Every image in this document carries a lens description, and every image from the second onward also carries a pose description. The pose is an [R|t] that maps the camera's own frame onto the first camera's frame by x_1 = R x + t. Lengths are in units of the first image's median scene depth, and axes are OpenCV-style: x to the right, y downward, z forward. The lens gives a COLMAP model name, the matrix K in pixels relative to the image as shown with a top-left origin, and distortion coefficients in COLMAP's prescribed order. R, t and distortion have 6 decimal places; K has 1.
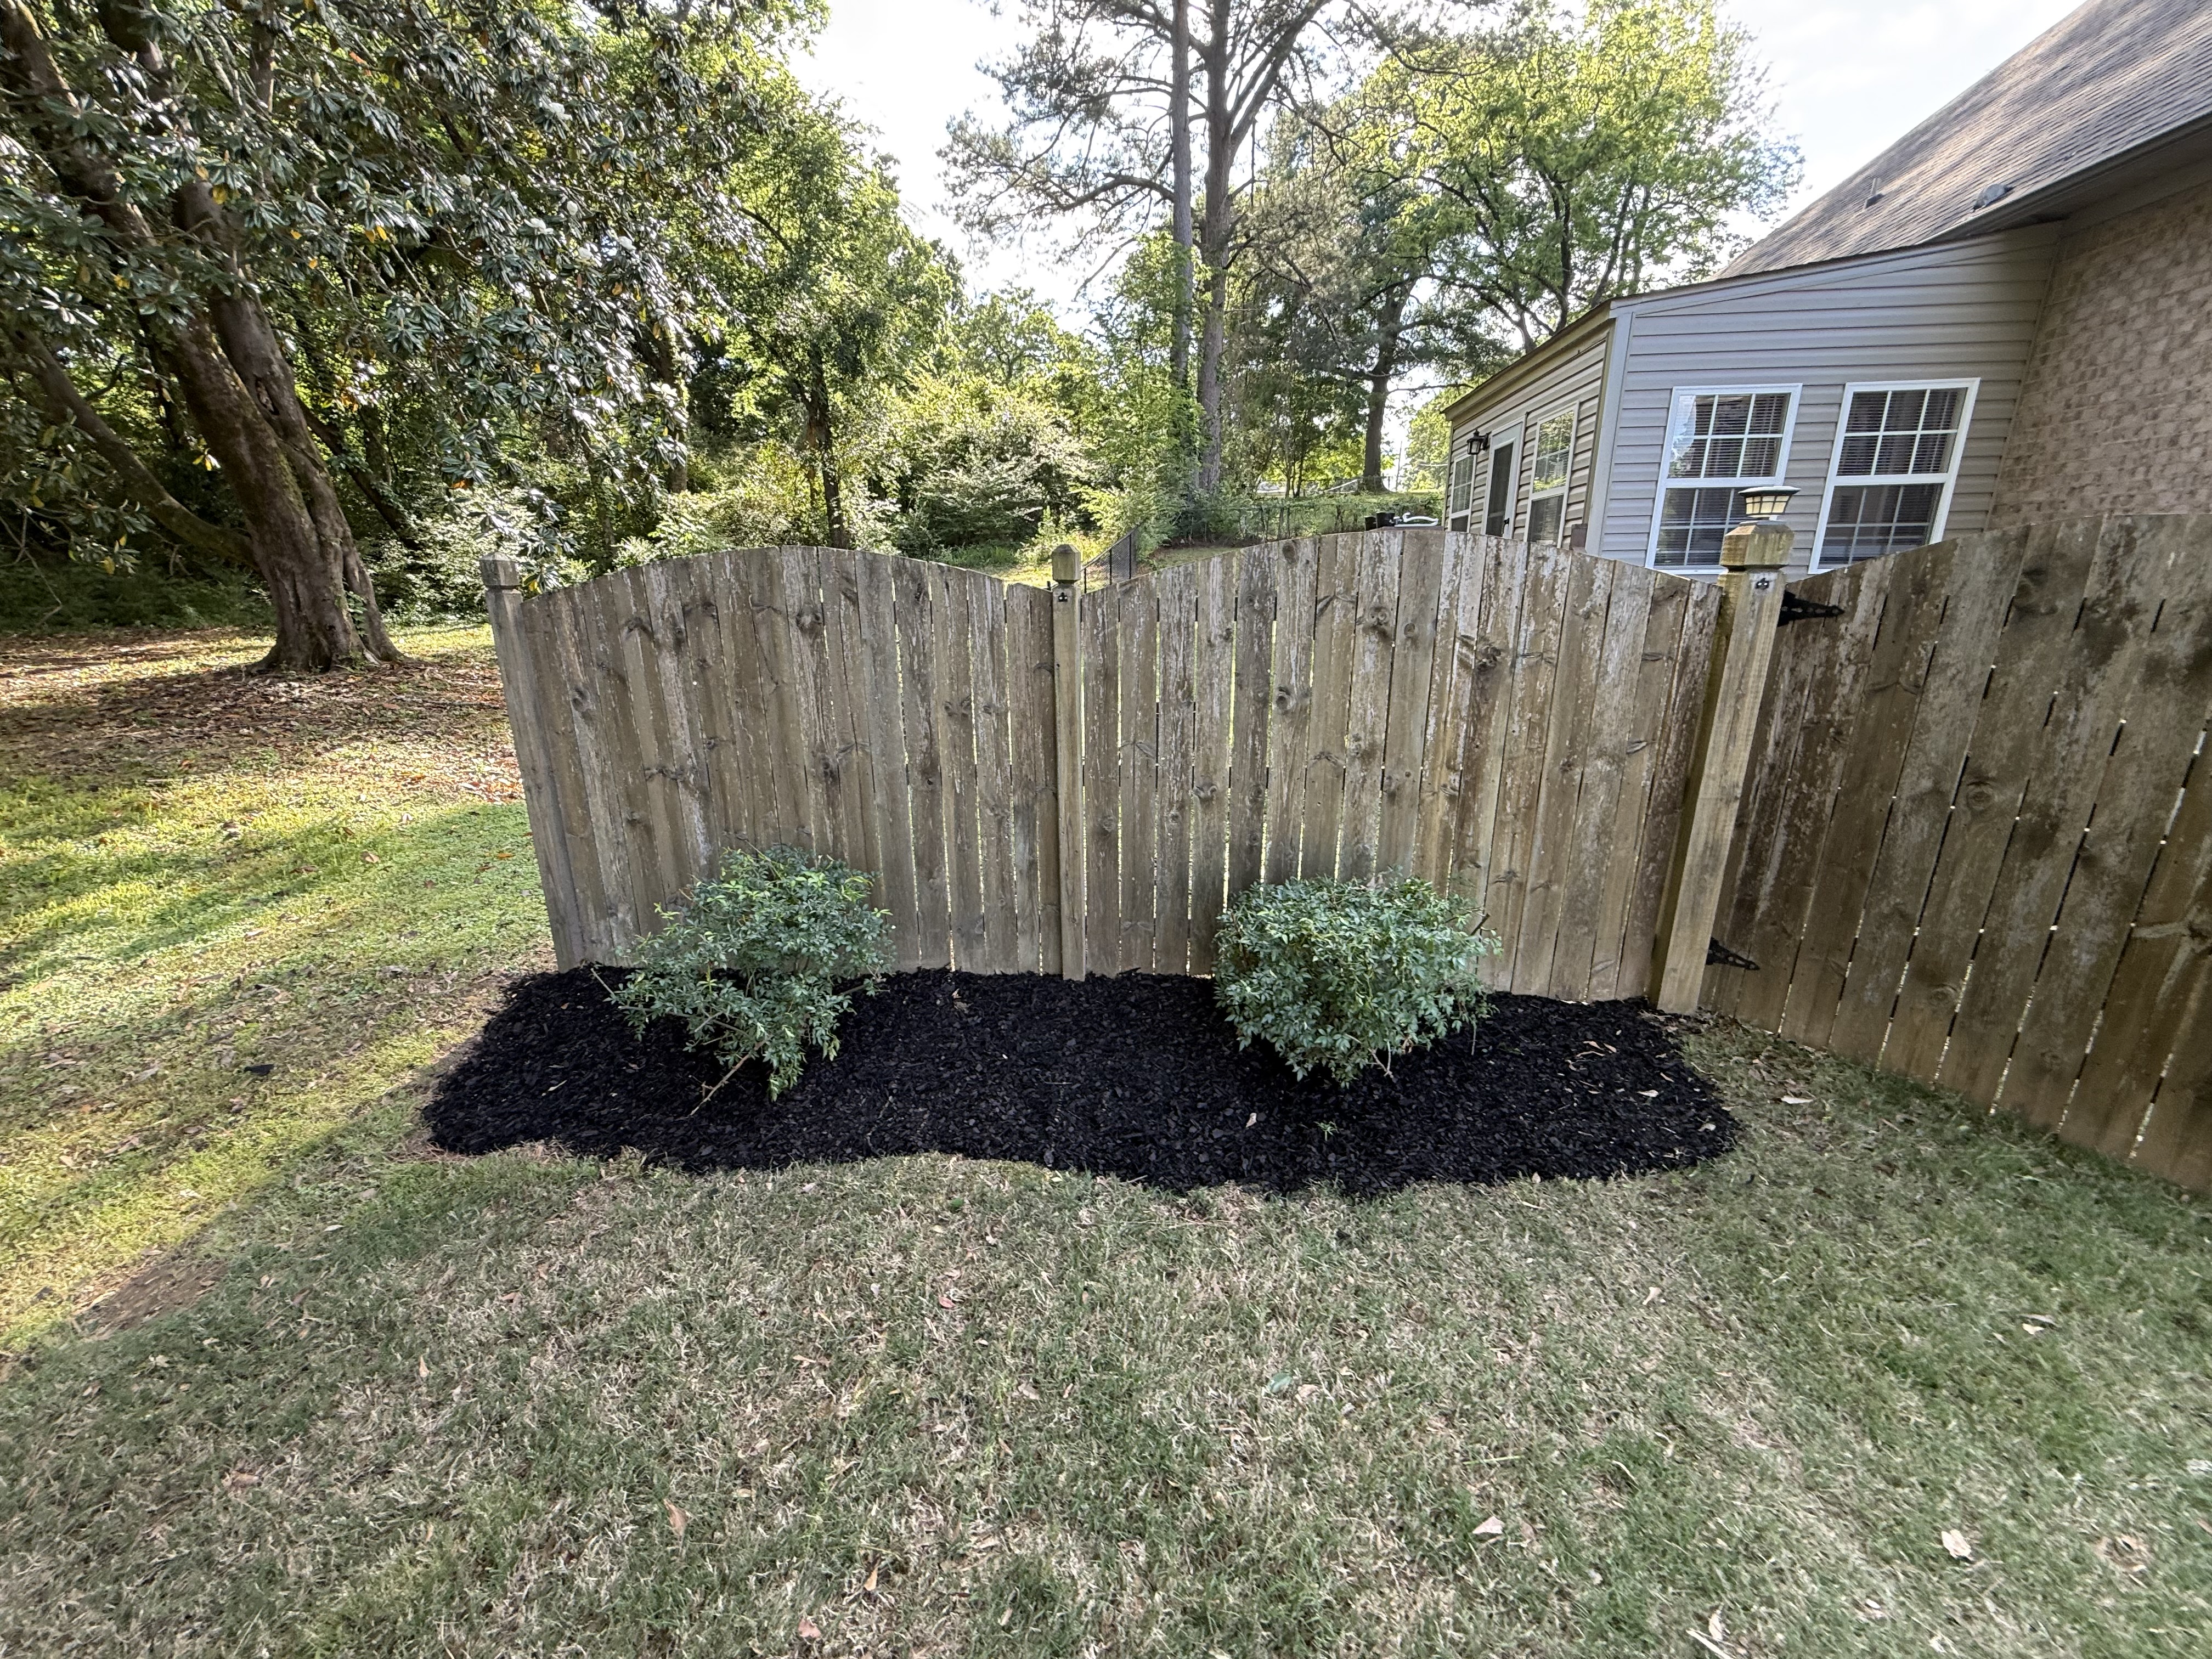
lens RADIAL K [[881.8, 0, 1106.0], [0, 881.8, 829.5], [0, 0, 1]] dist [0.000614, 0.000067]
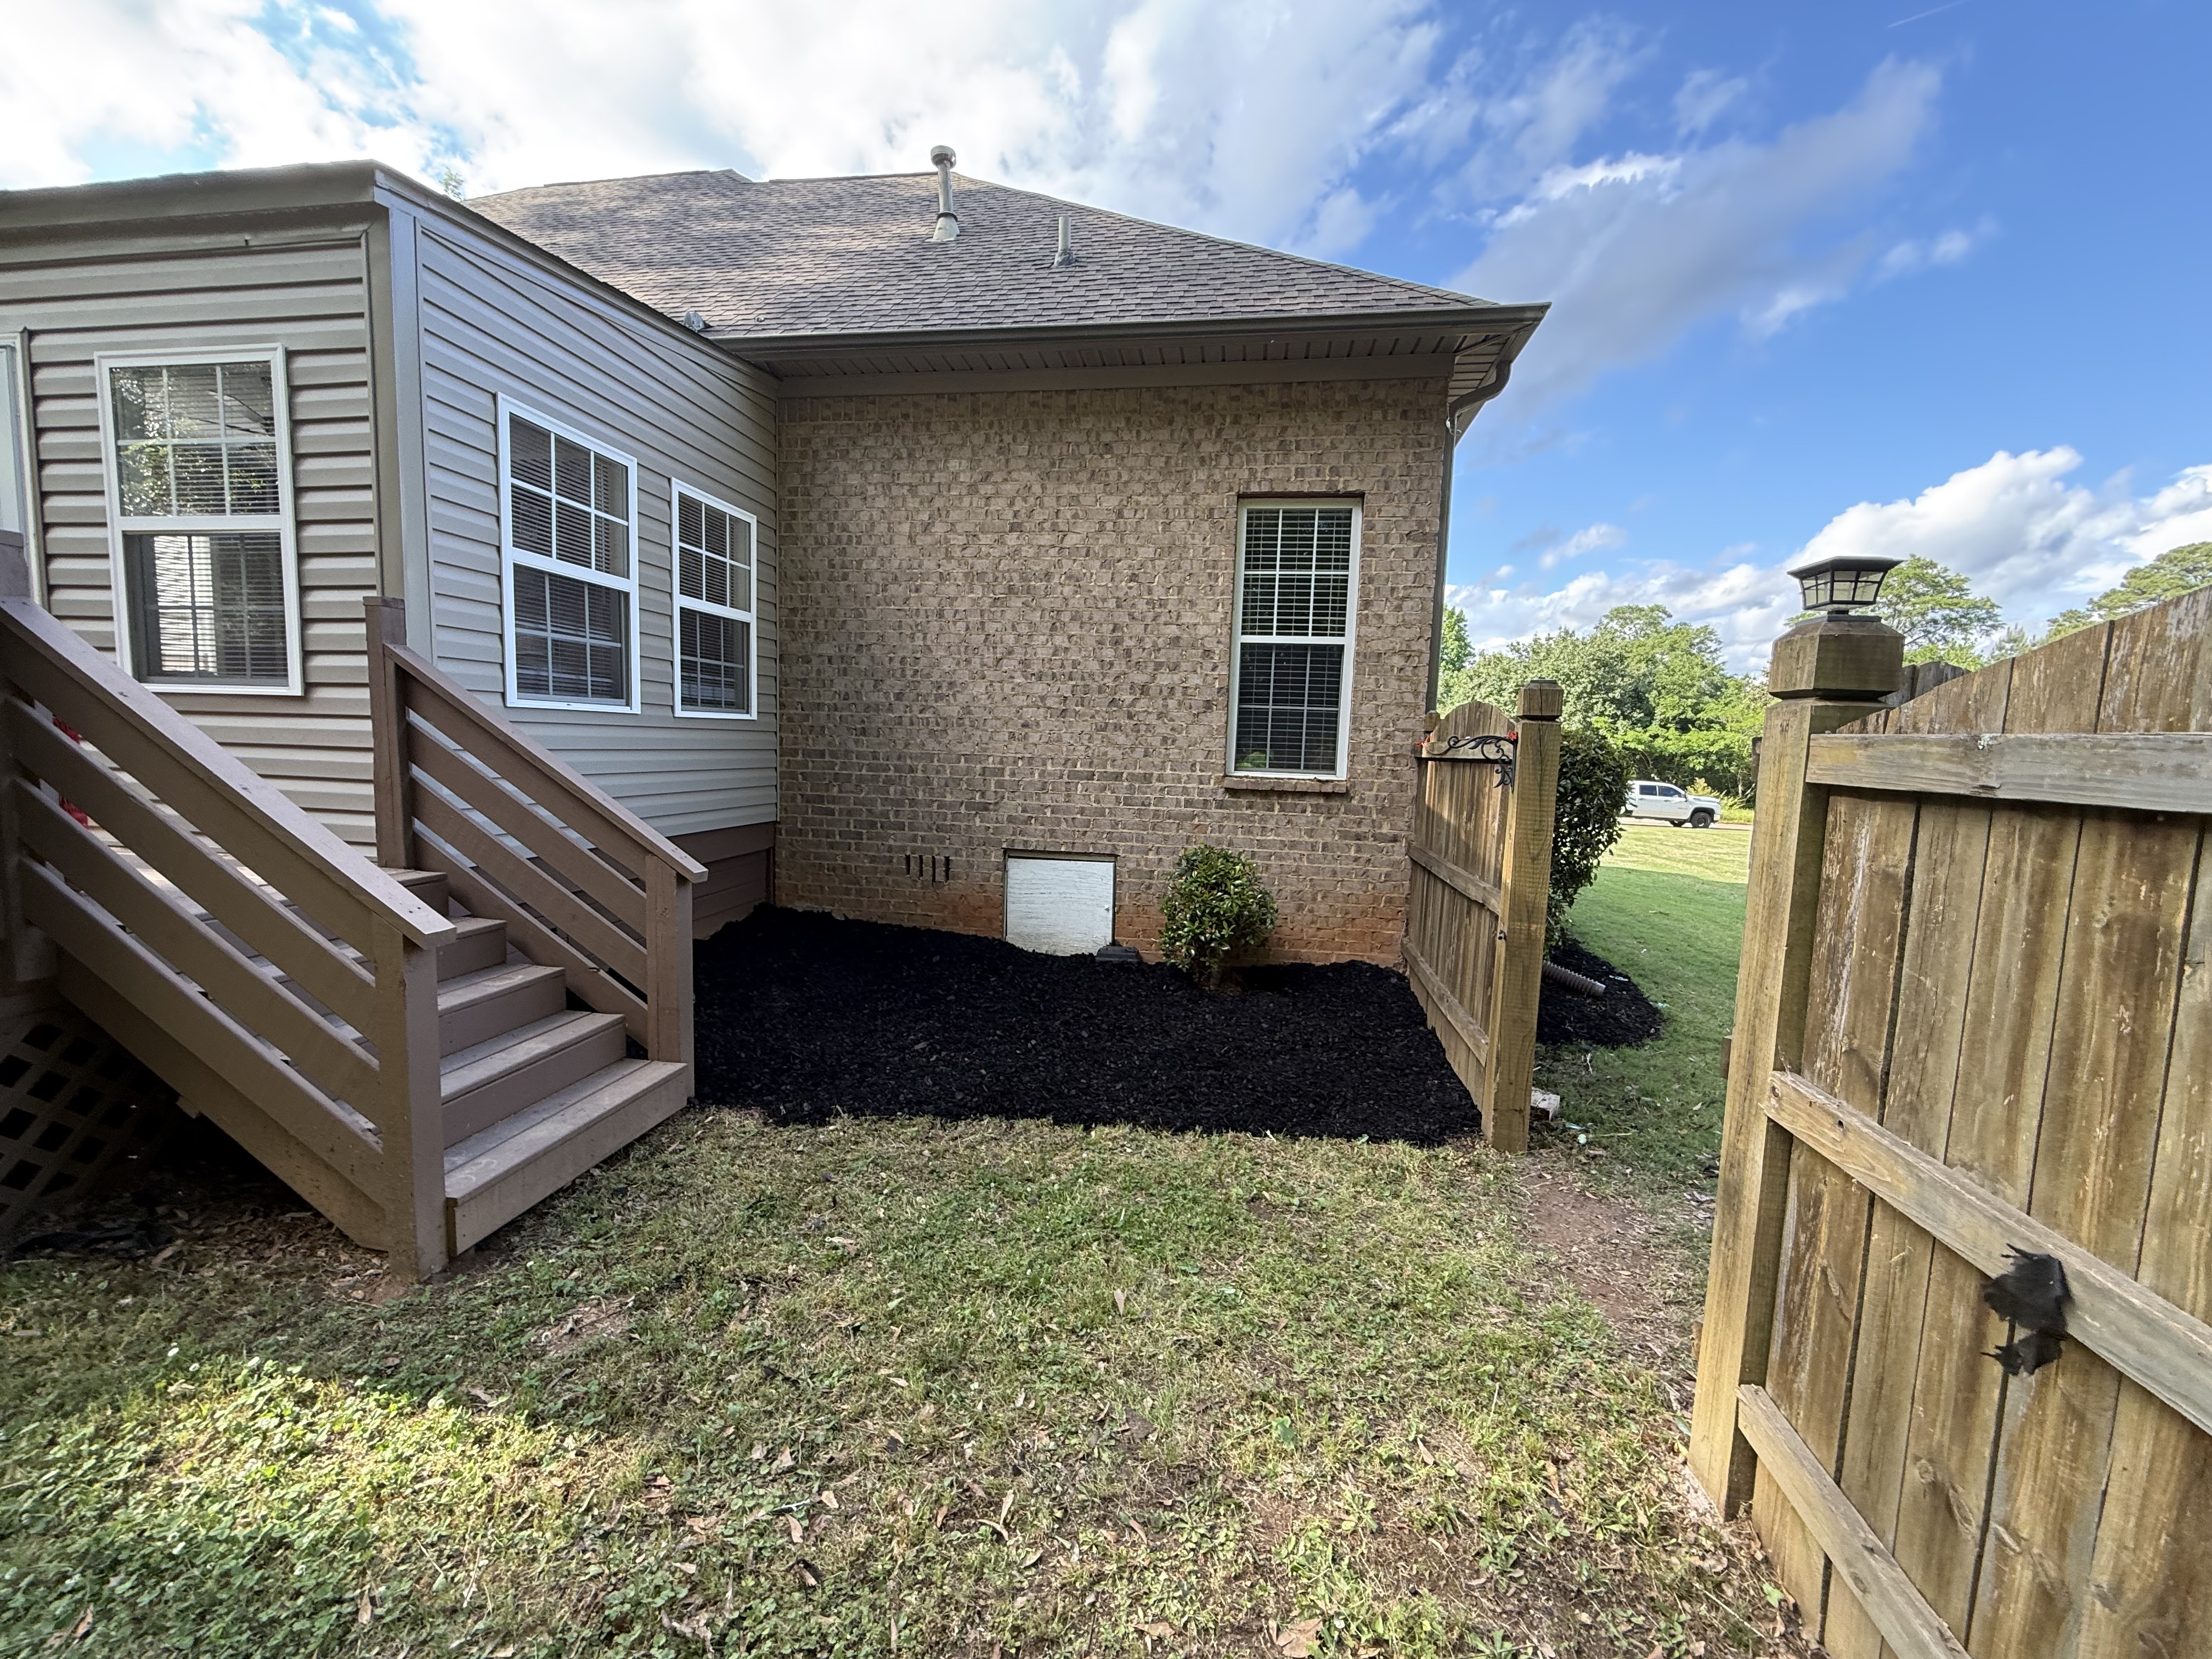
lens RADIAL K [[881.8, 0, 1106.0], [0, 881.8, 829.5], [0, 0, 1]] dist [0.000614, 0.000067]
pose [[0.060932, -0.086513, 0.994386, 0.067119], [0.248117, 0.966279, 0.068864, -0.167766], [-0.966812, 0.242528, 0.080342, 0.649473]]
